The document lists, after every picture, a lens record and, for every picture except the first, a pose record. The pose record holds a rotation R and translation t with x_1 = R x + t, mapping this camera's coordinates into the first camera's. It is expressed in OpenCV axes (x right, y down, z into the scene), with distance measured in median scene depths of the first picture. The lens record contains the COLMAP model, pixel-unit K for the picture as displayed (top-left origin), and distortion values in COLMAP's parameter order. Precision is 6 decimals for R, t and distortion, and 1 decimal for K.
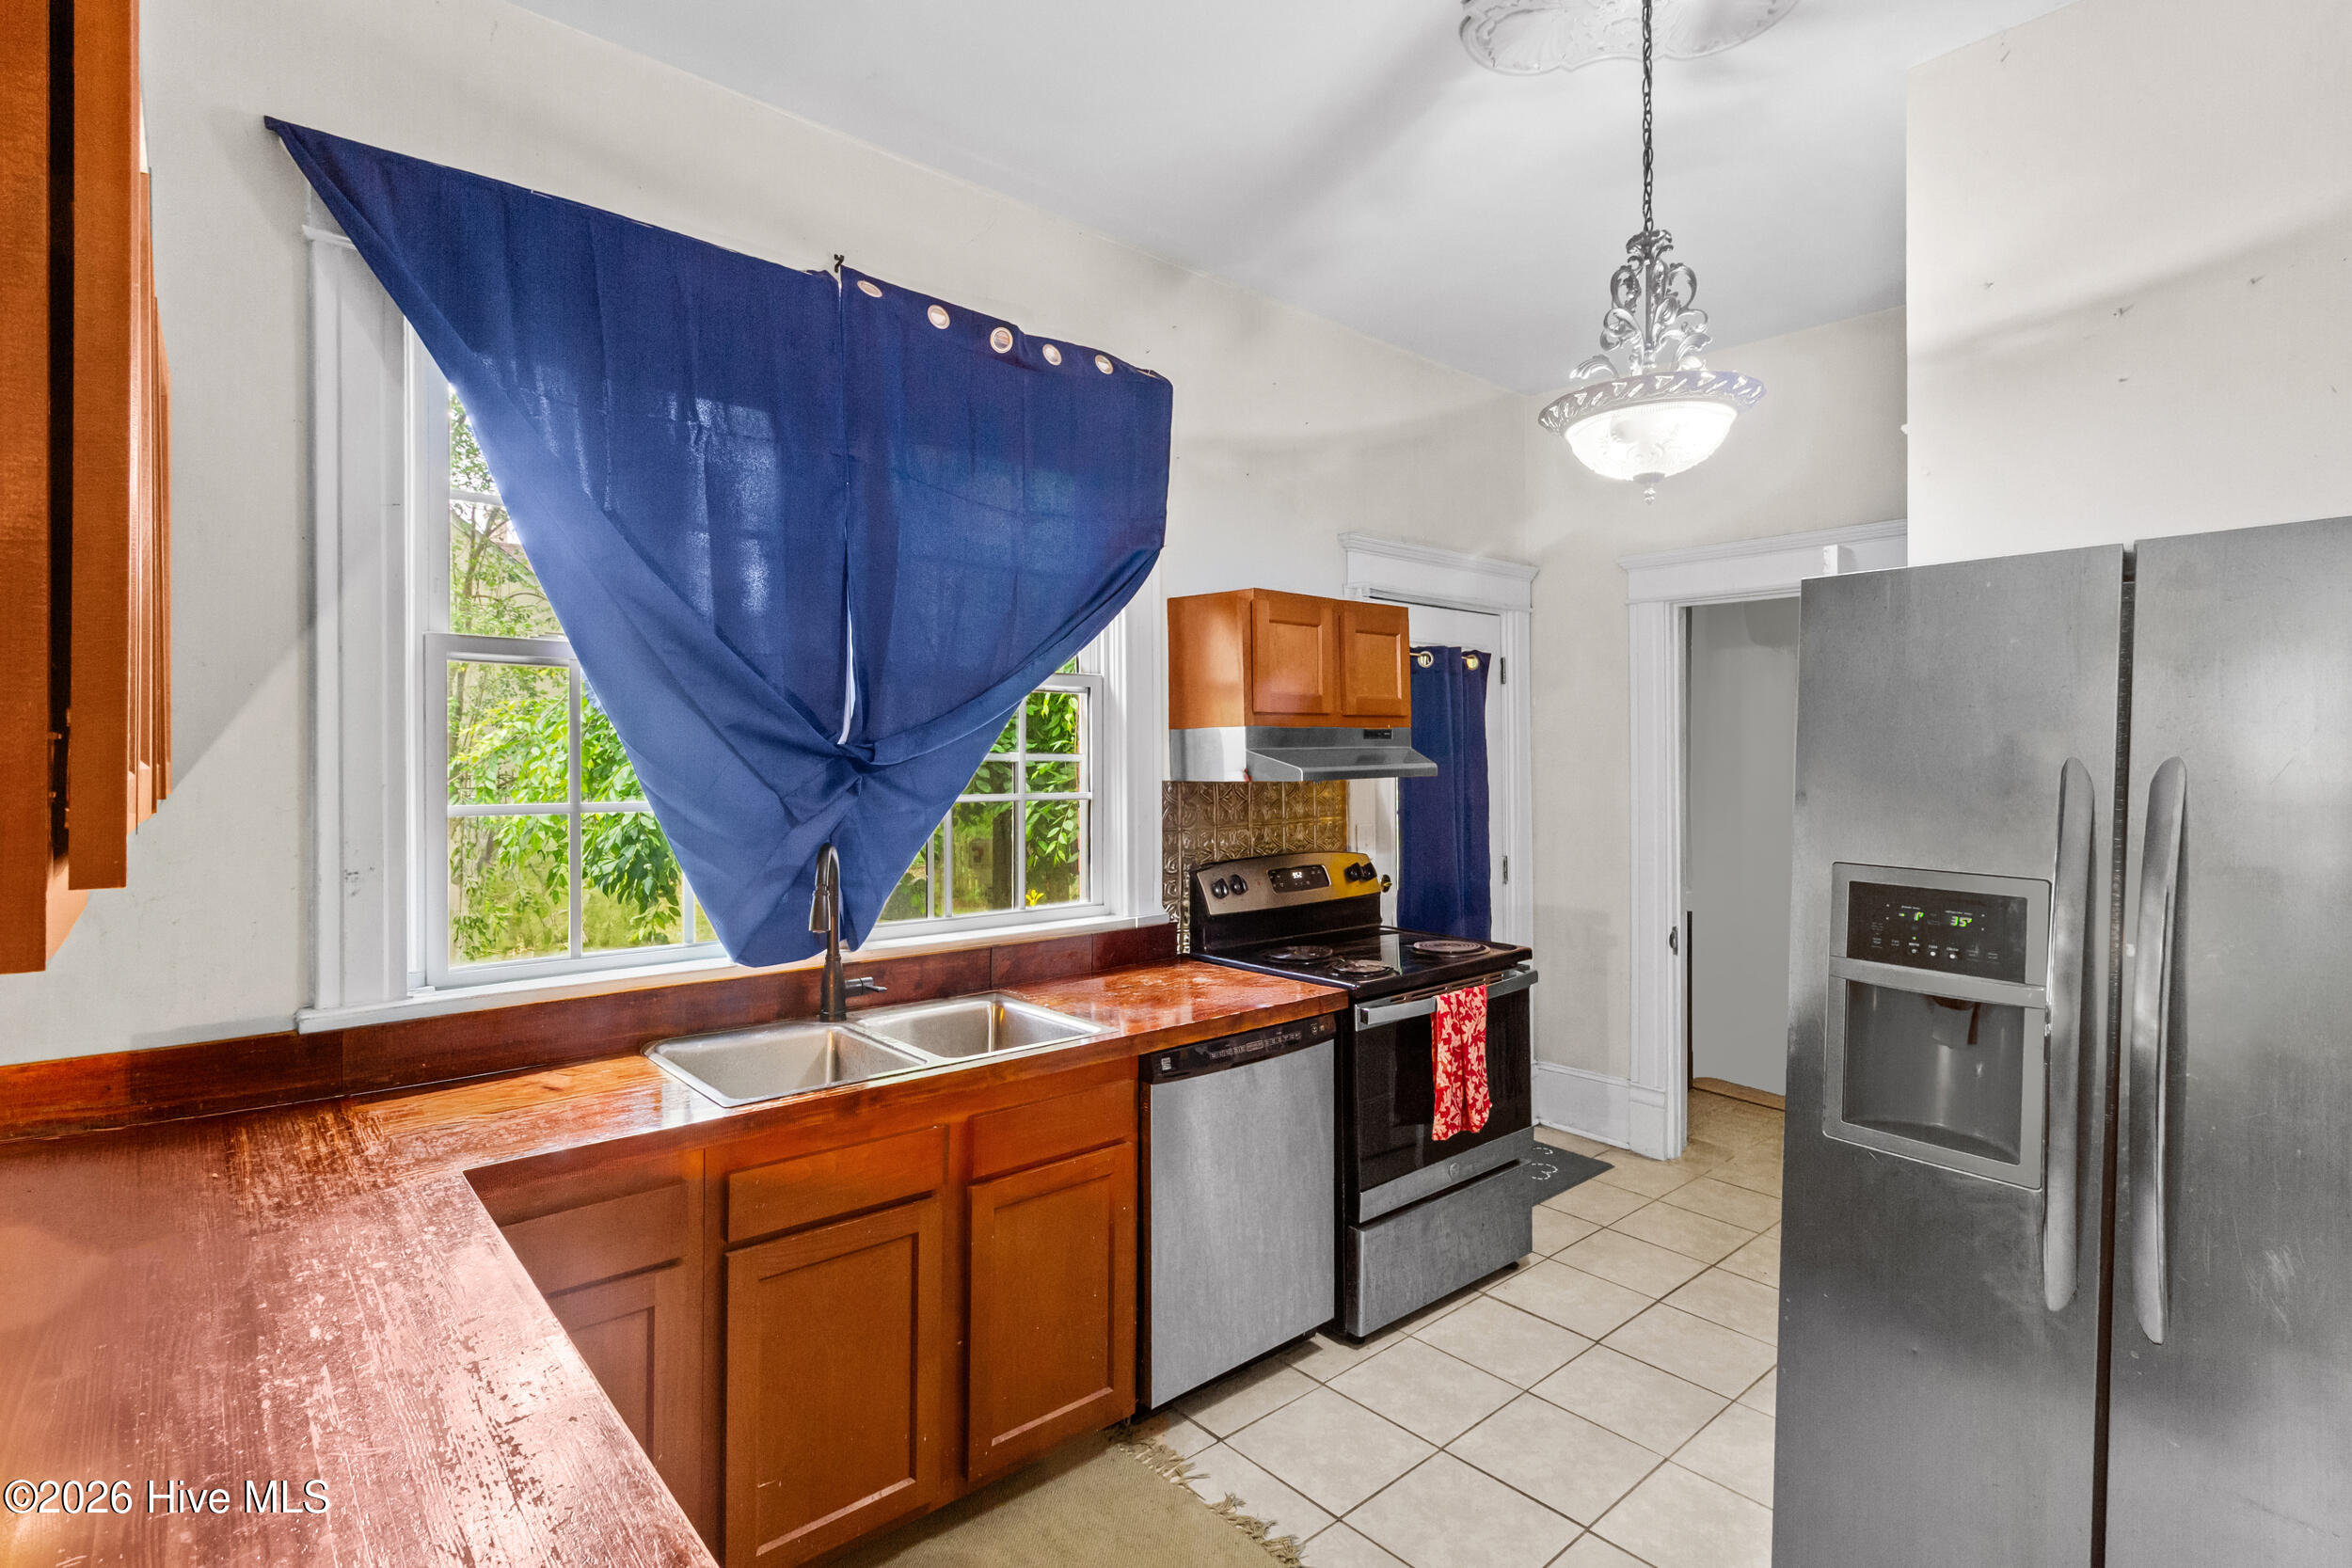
lens RADIAL K [[1099.5, 0, 1177.7], [0, 1099.5, 777.8], [0, 0, 1]] dist [0.000039, 0.000179]
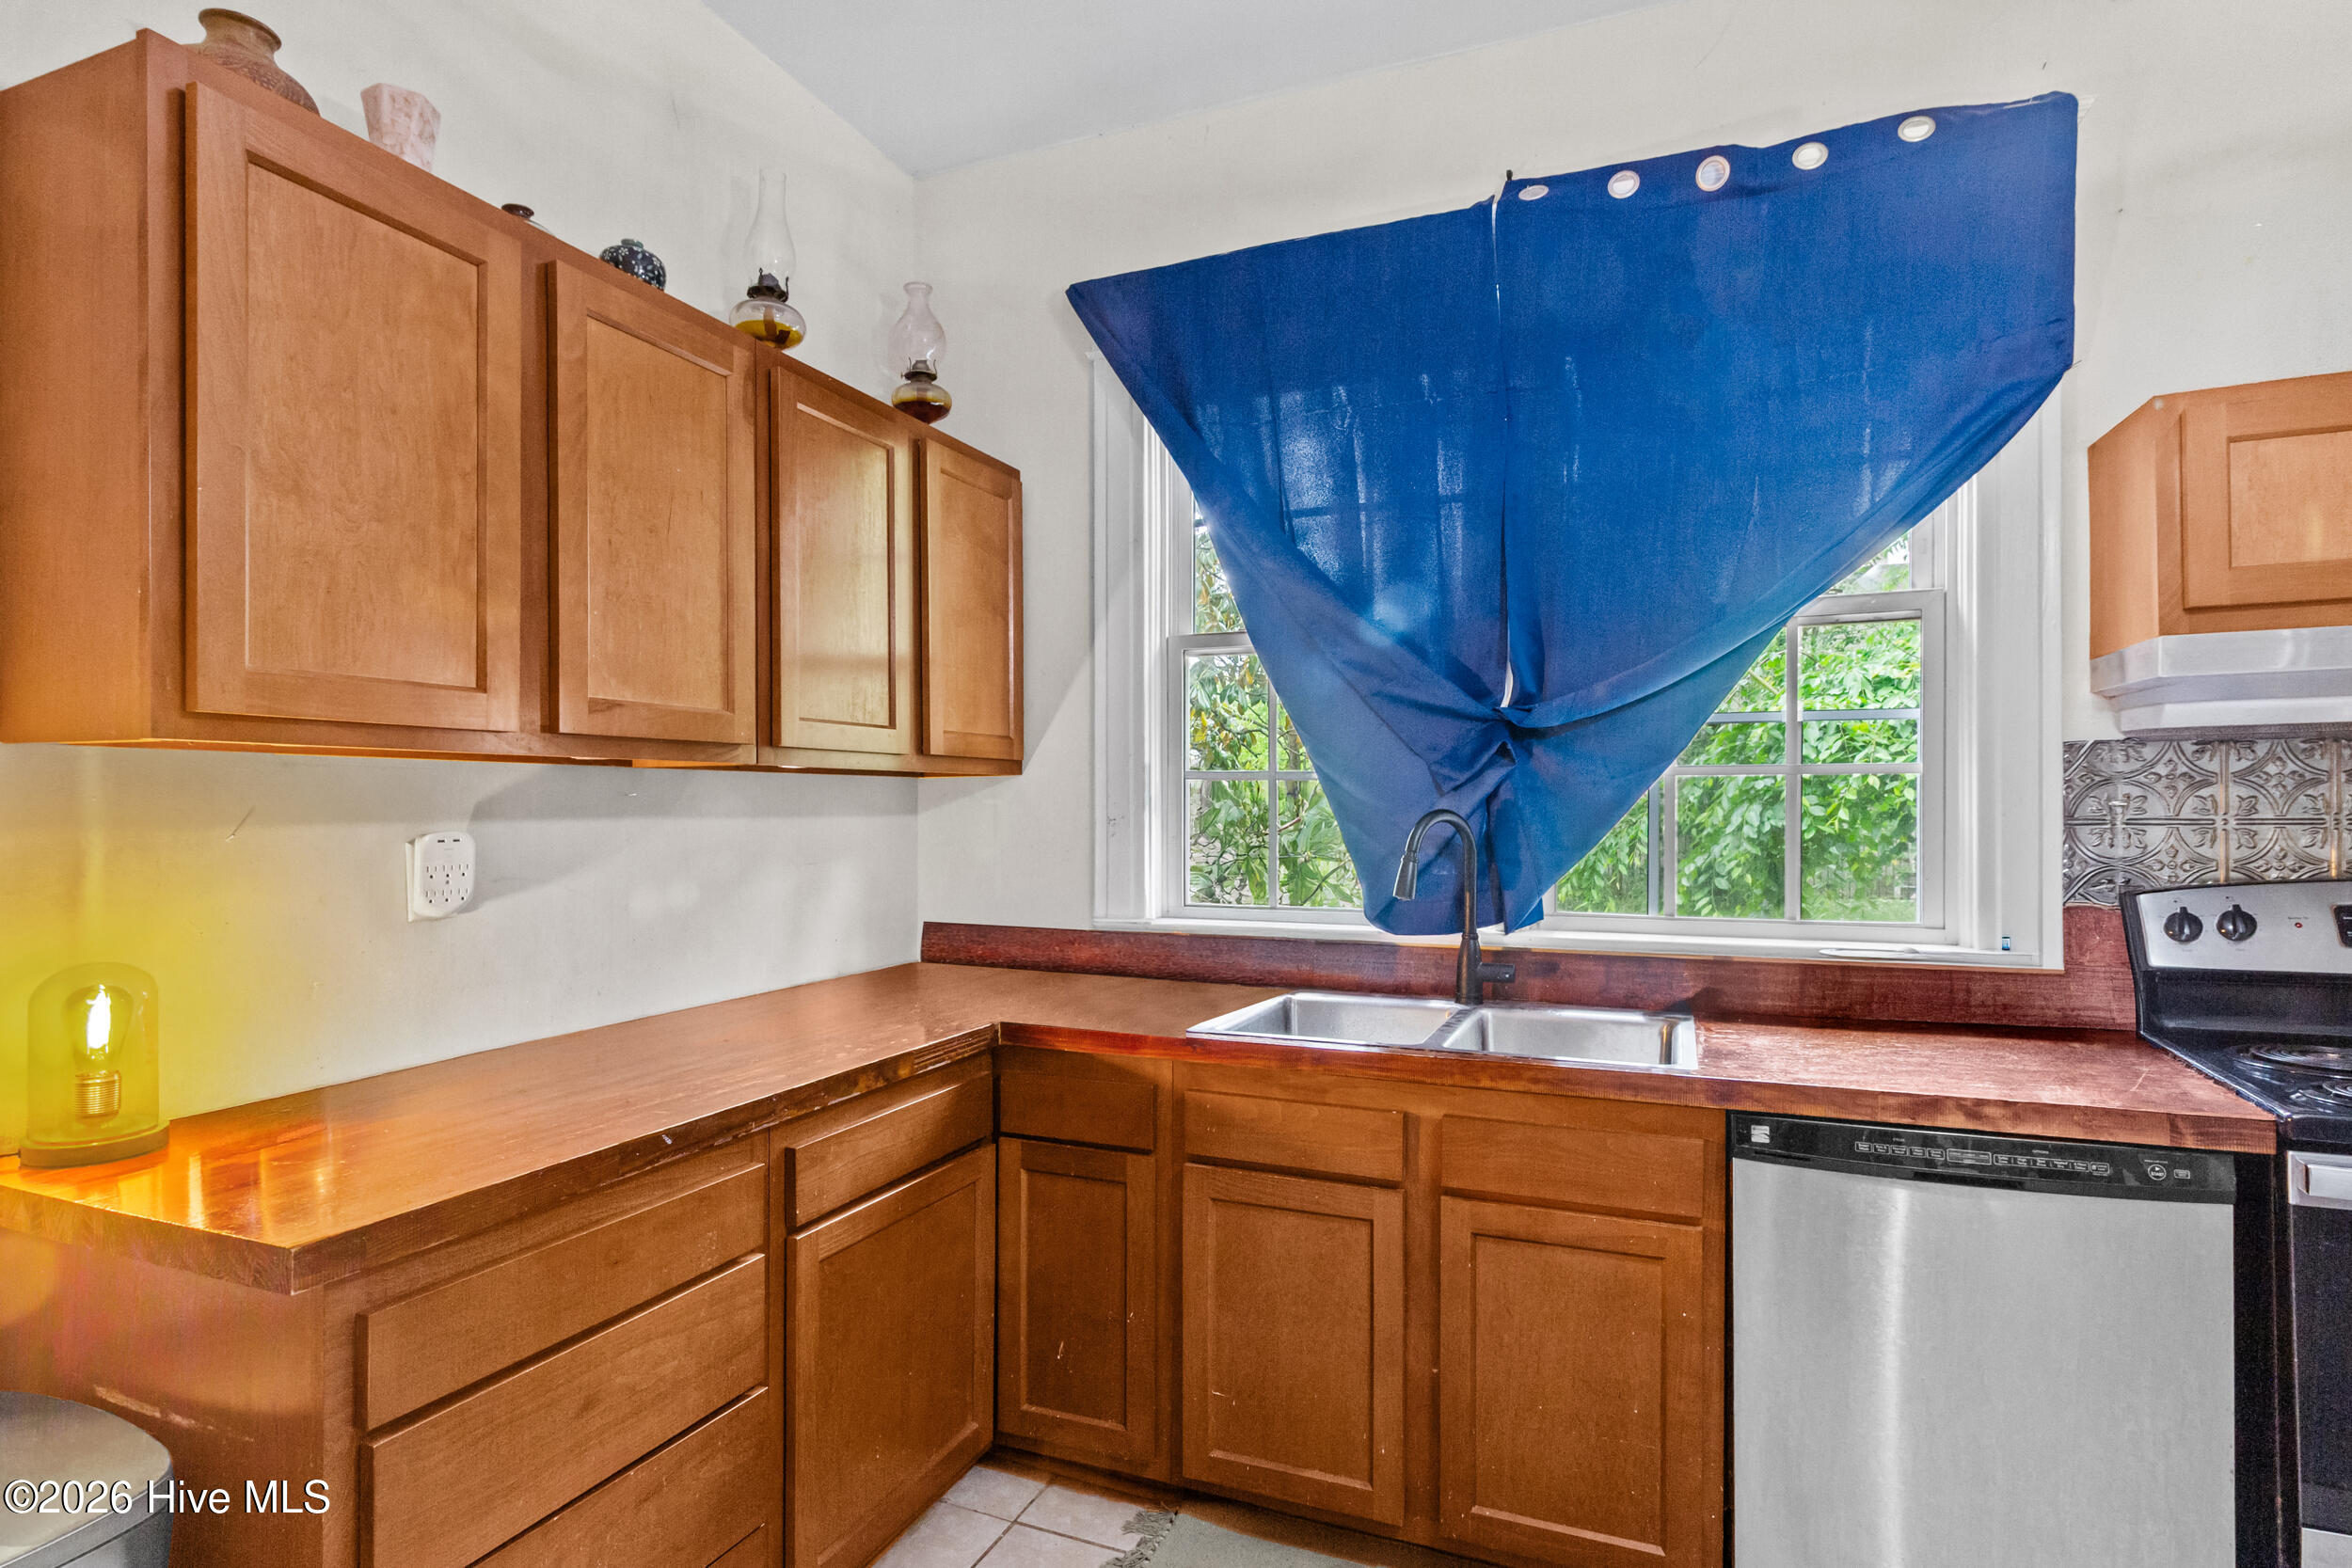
lens RADIAL K [[1180.0, 0, 1180.3], [0, 1180.0, 812.1], [0, 0, 1]] dist [-0.000053, -0.000308]
pose [[0.466301, 0.007545, -0.884594, 0.387957], [-0.005811, 0.999968, 0.005466, 0.046391], [0.884607, 0.002591, 0.466330, 0.273418]]
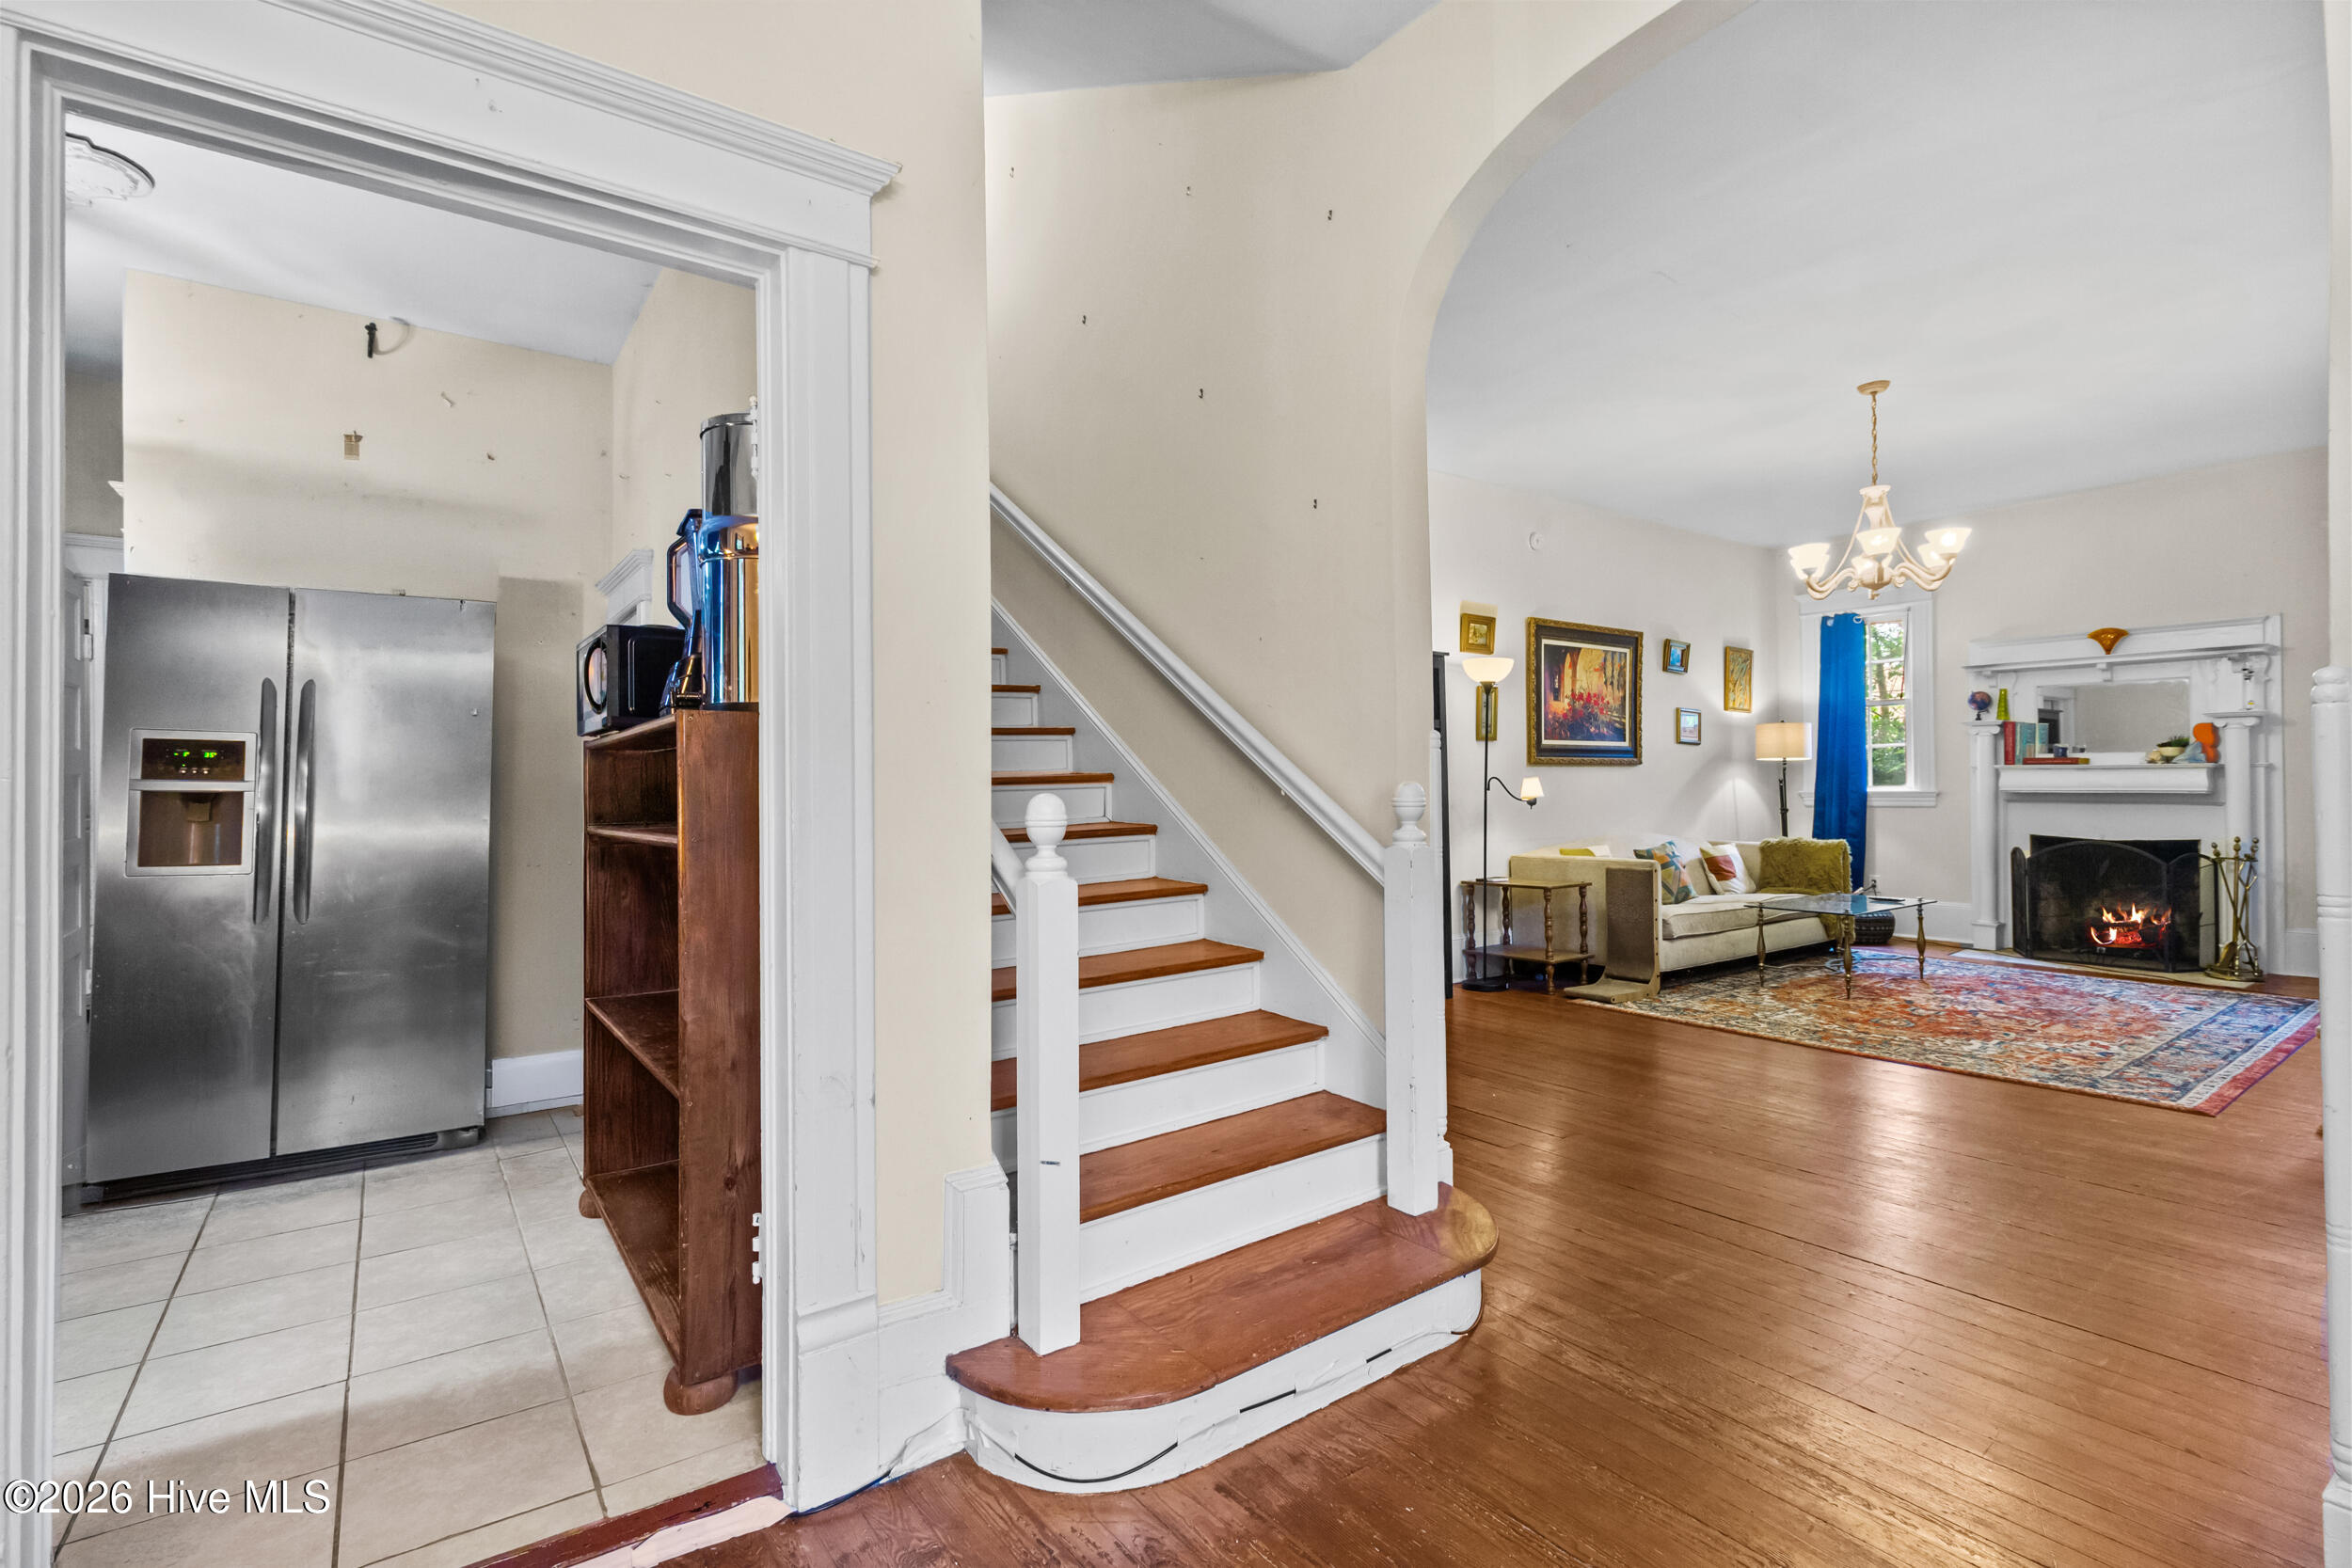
lens RADIAL K [[1086.8, 0, 1178.5], [0, 1086.8, 773.3], [0, 0, 1]] dist [0.004601, -0.000296]
pose [[0.063113, 0.018006, 0.997844, -0.653870], [0.012014, 0.999751, -0.018800, 0.118751], [-0.997934, 0.013175, 0.062881, -0.511322]]
